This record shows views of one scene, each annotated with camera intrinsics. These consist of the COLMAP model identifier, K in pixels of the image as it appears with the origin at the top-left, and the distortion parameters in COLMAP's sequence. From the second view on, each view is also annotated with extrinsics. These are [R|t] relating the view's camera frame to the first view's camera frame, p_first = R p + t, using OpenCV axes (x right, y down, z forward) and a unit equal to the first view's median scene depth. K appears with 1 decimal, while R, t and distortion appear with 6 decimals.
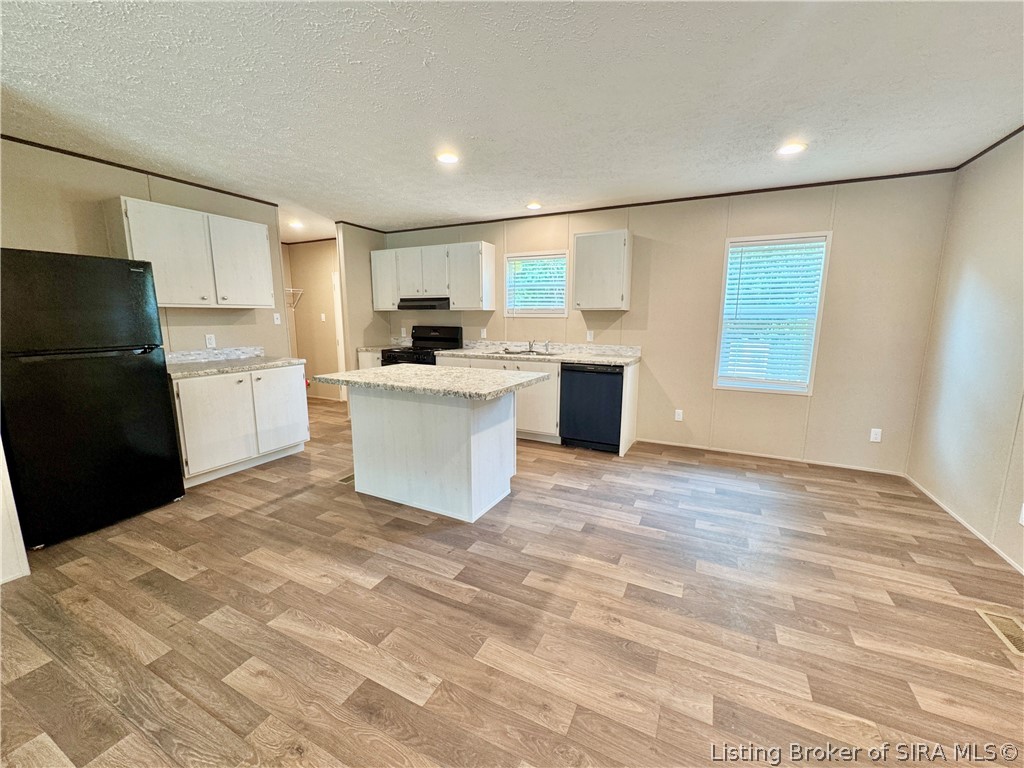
lens RADIAL K [[410.2, 0, 512.3], [0, 410.2, 385.9], [0, 0, 1]] dist [-0.003433, 0.000420]
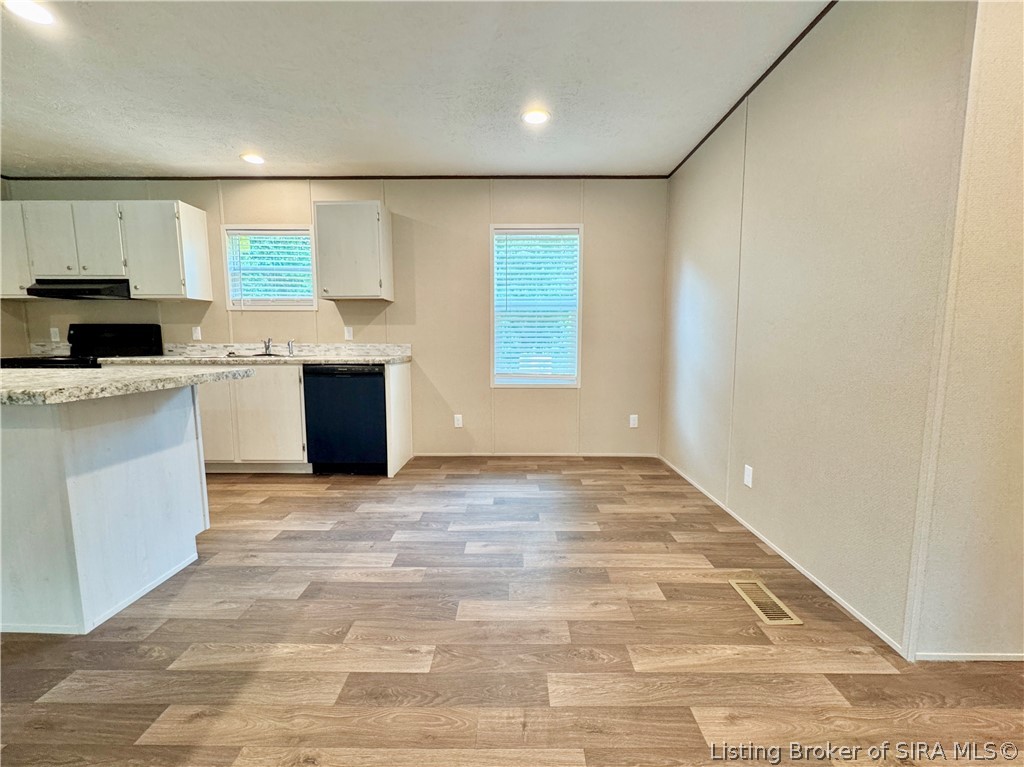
lens RADIAL K [[420.6, 0, 512.1], [0, 420.6, 385.7], [0, 0, 1]] dist [-0.002487, -0.000037]
pose [[0.898587, -0.052097, 0.435692, 0.160472], [0.076450, 0.996328, -0.038540, 0.052816], [-0.432084, 0.067940, 0.899270, 0.178553]]
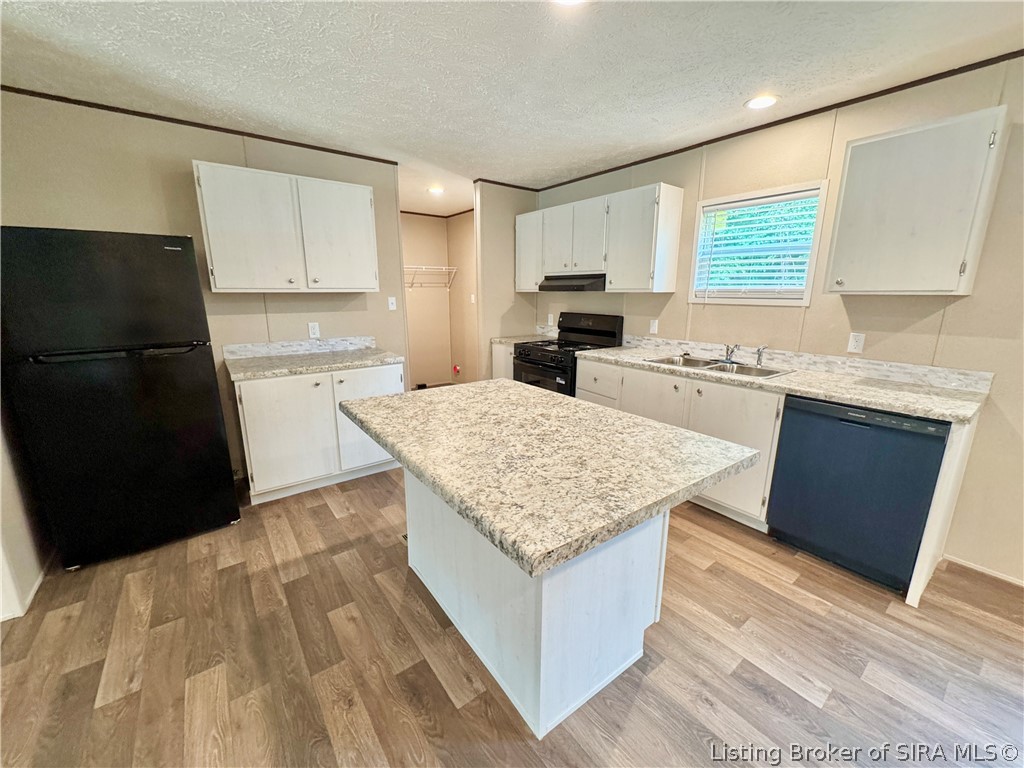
lens RADIAL K [[410.2, 0, 512.3], [0, 410.2, 385.9], [0, 0, 1]] dist [-0.003433, 0.000420]
pose [[0.895620, 0.099267, -0.433602, 0.037589], [-0.074227, 0.994466, 0.074352, -0.102654], [0.438583, -0.034406, 0.898032, 0.464088]]
